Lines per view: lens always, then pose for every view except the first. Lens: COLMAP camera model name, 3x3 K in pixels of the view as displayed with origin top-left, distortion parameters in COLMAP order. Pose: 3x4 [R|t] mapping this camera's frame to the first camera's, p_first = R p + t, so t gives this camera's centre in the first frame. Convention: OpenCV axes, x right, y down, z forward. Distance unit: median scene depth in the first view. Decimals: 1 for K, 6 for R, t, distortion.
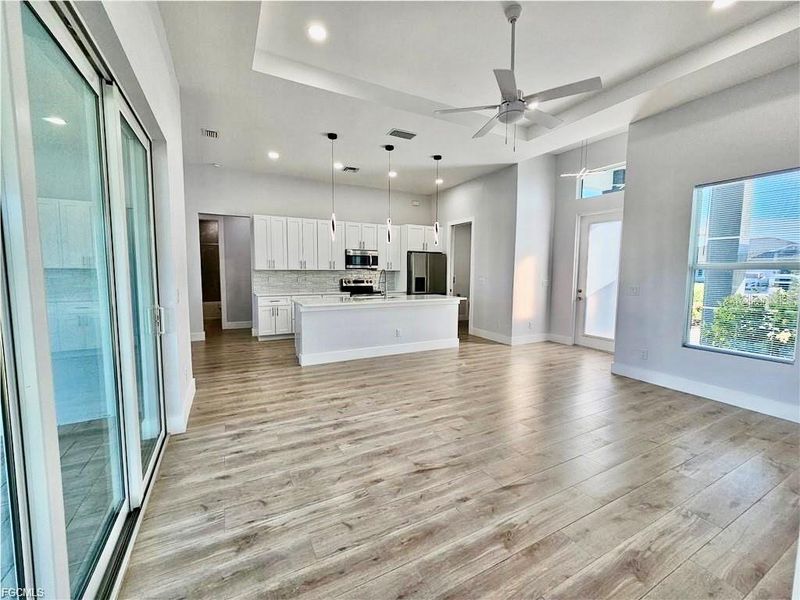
lens RADIAL K [[329.2, 0, 401.9], [0, 329.2, 295.0], [0, 0, 1]] dist [-0.003410, -0.000120]
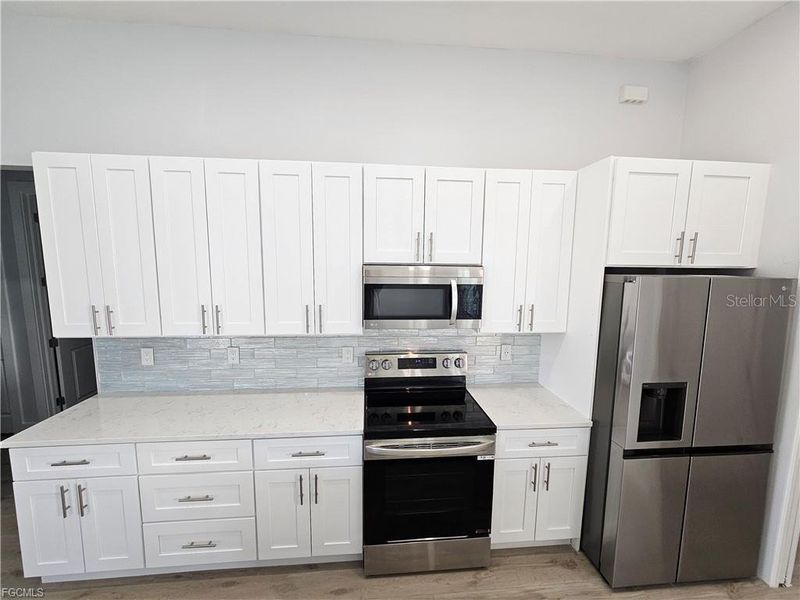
lens RADIAL K [[329.2, 0, 396.2], [0, 329.2, 300.2], [0, 0, 1]] dist [-0.003410, -0.000120]
pose [[0.920290, 0.051225, -0.387869, -0.033170], [-0.035204, 0.998212, 0.048303, -0.120020], [0.389649, -0.030799, 0.920448, 0.741353]]
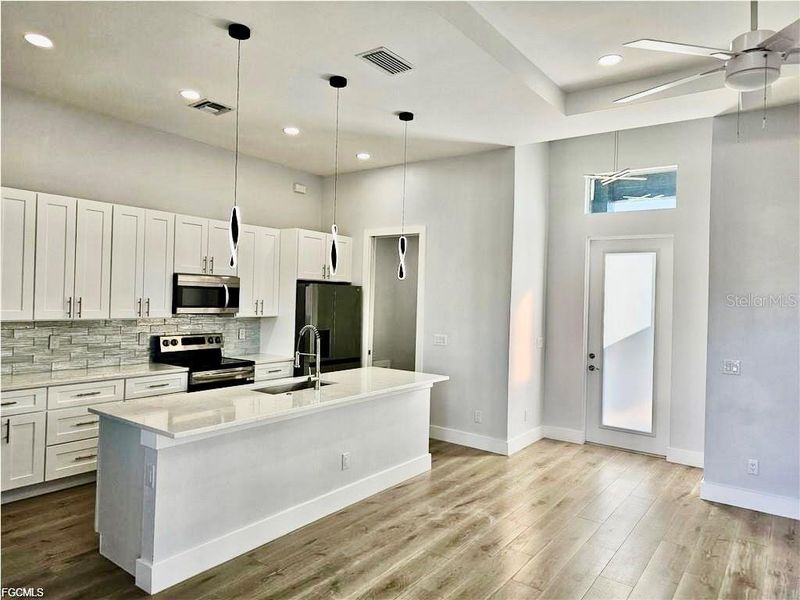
lens RADIAL K [[536.3, 0, 401.1], [0, 536.3, 288.8], [0, 0, 1]] dist [0.056566, -0.050222]
pose [[0.900340, 0.025958, 0.434412, -0.211101], [0.009631, 0.996787, -0.079522, -0.052885], [-0.435081, 0.075781, 0.897197, 0.183970]]
